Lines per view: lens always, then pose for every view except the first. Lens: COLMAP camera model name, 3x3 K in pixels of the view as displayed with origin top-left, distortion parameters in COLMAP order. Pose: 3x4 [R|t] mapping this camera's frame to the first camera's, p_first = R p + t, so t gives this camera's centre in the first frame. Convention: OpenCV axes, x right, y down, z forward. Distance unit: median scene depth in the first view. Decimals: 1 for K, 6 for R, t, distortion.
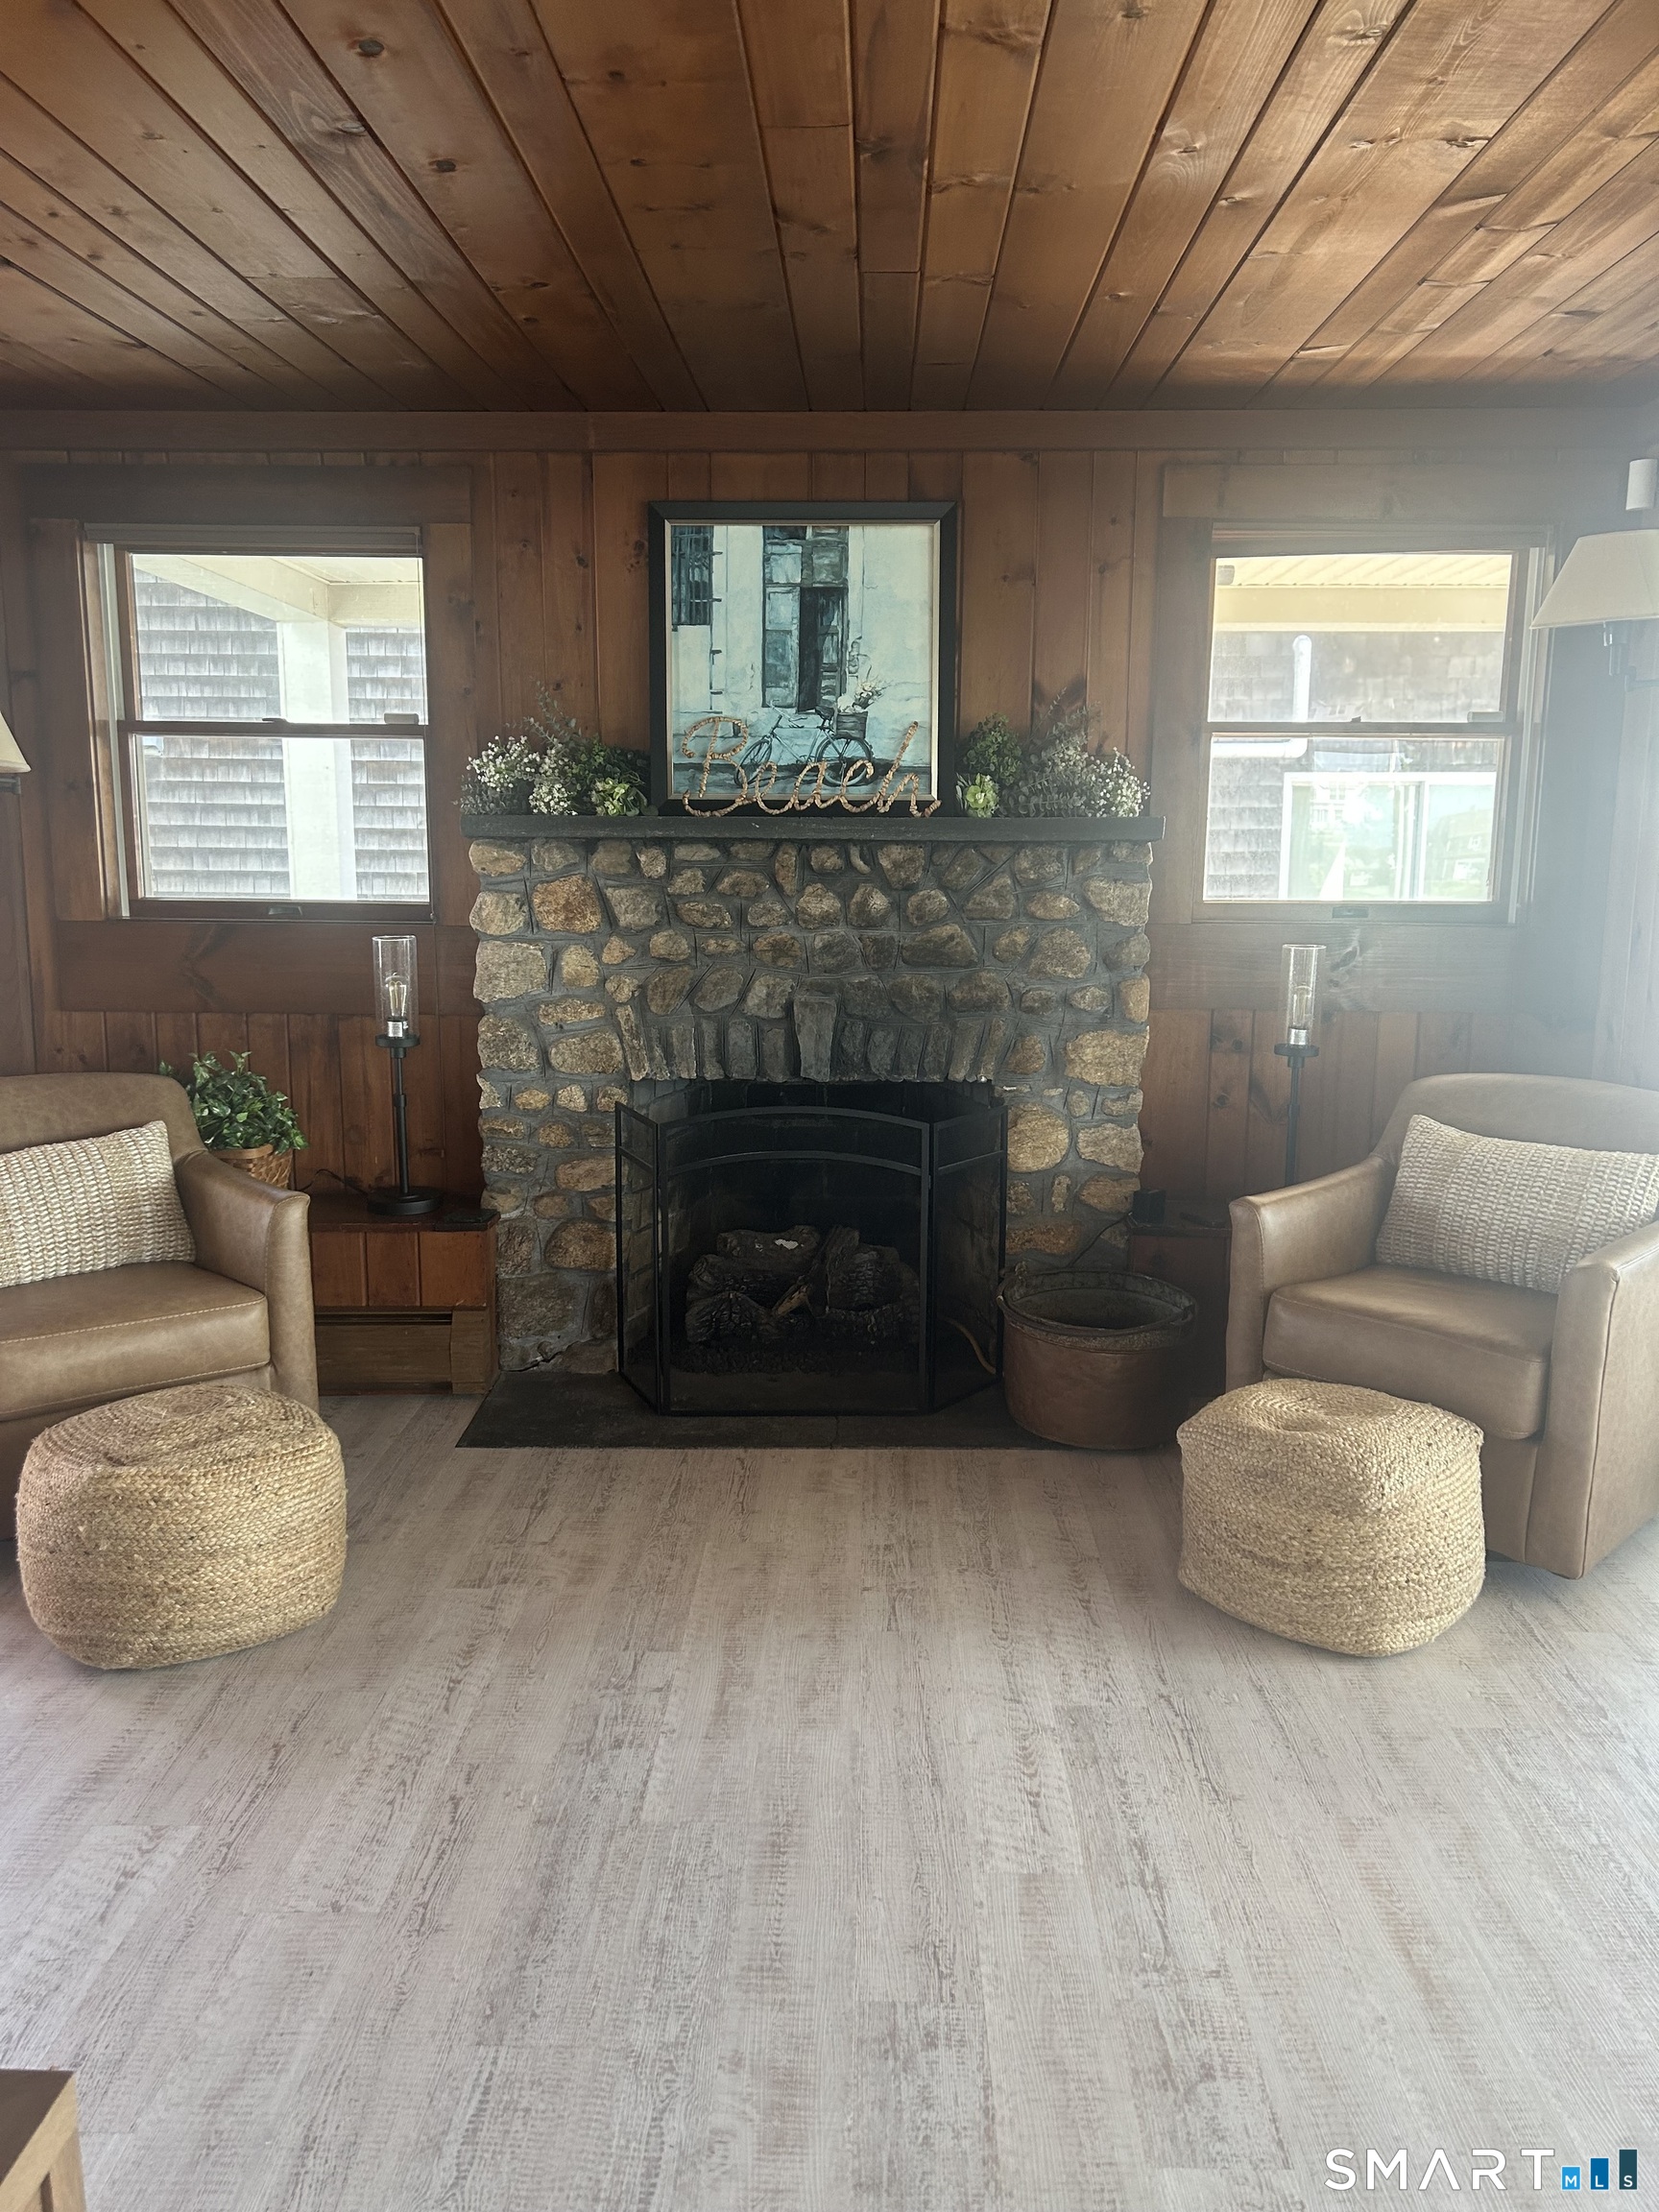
lens RADIAL K [[1651.6, 0, 848.2], [0, 1651.6, 1119.8], [0, 0, 1]] dist [0.185947, -0.467315]
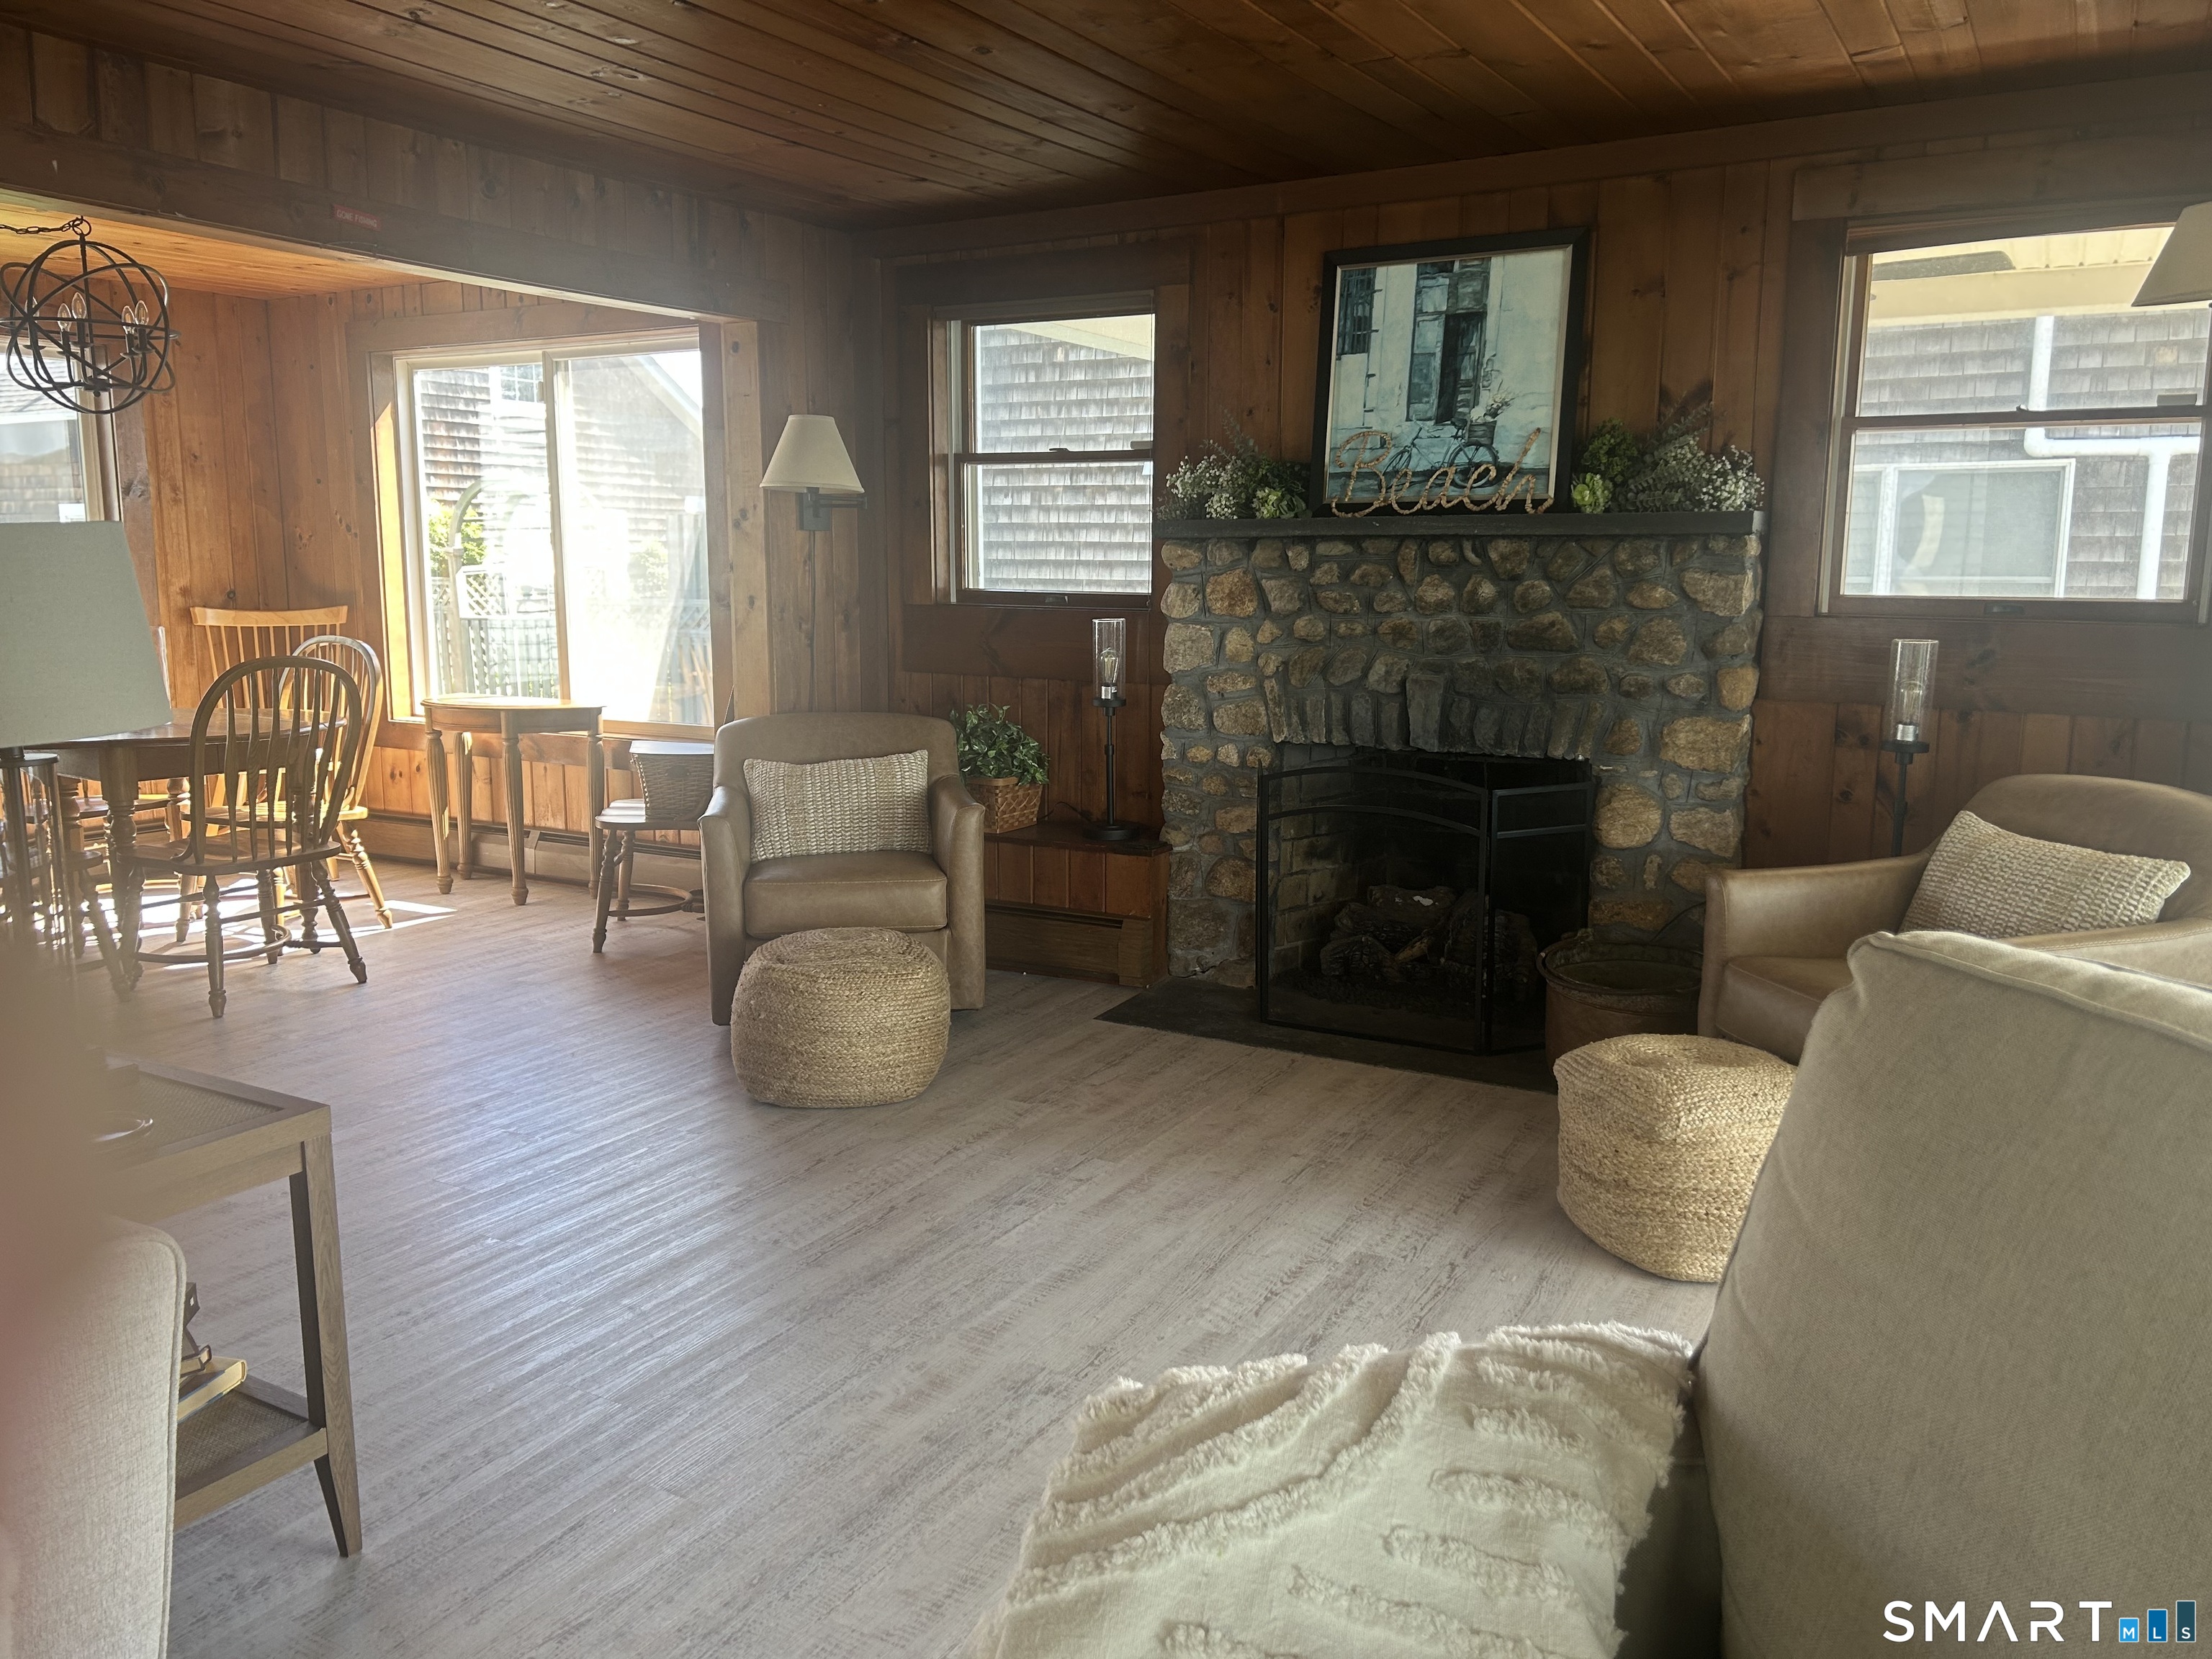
lens RADIAL K [[1651.6, 0, 1109.8], [0, 1651.6, 812.4], [0, 0, 1]] dist [0.185947, -0.467315]
pose [[0.874366, 0.072910, -0.479758, 0.340730], [-0.080532, 0.996741, 0.004705, 0.030561], [0.478538, 0.034522, 0.877388, -0.092067]]
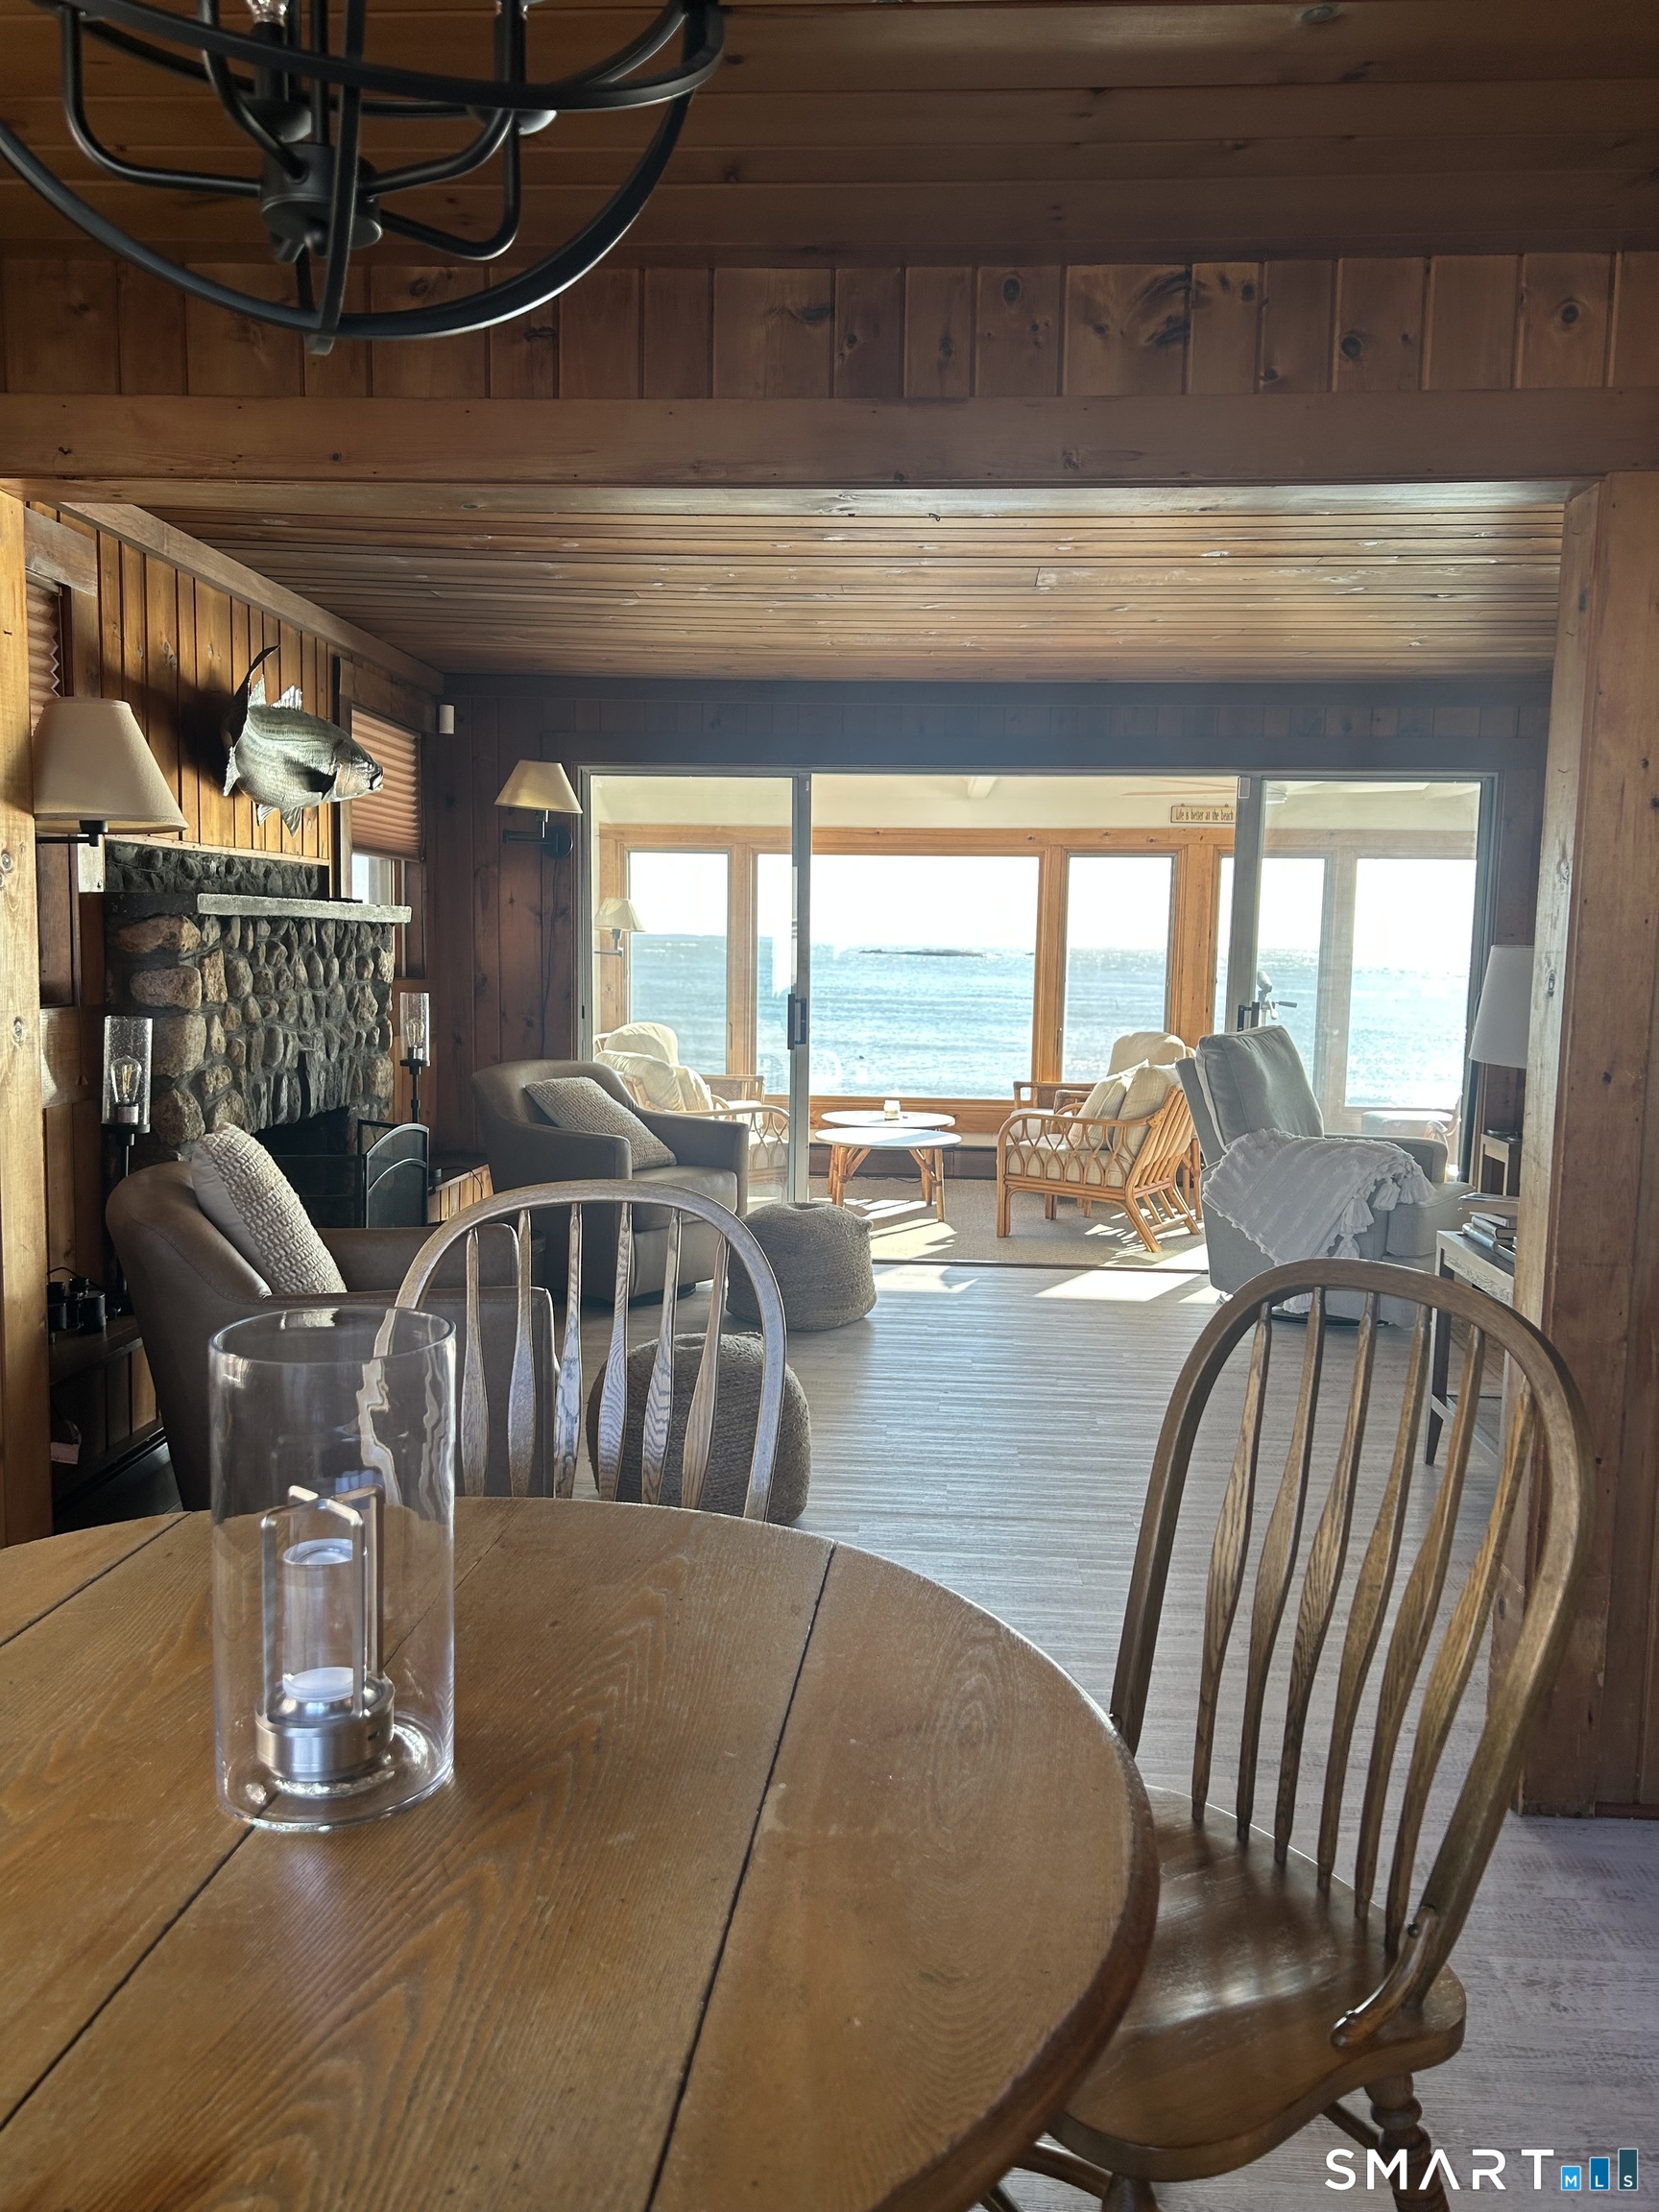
lens RADIAL K [[1651.6, 0, 848.2], [0, 1651.6, 1119.8], [0, 0, 1]] dist [0.185947, -0.467315]
pose [[0.042596, -0.114861, 0.992468, -1.229814], [0.154516, 0.982175, 0.107038, -0.092383], [-0.987072, 0.148793, 0.059585, 0.558264]]
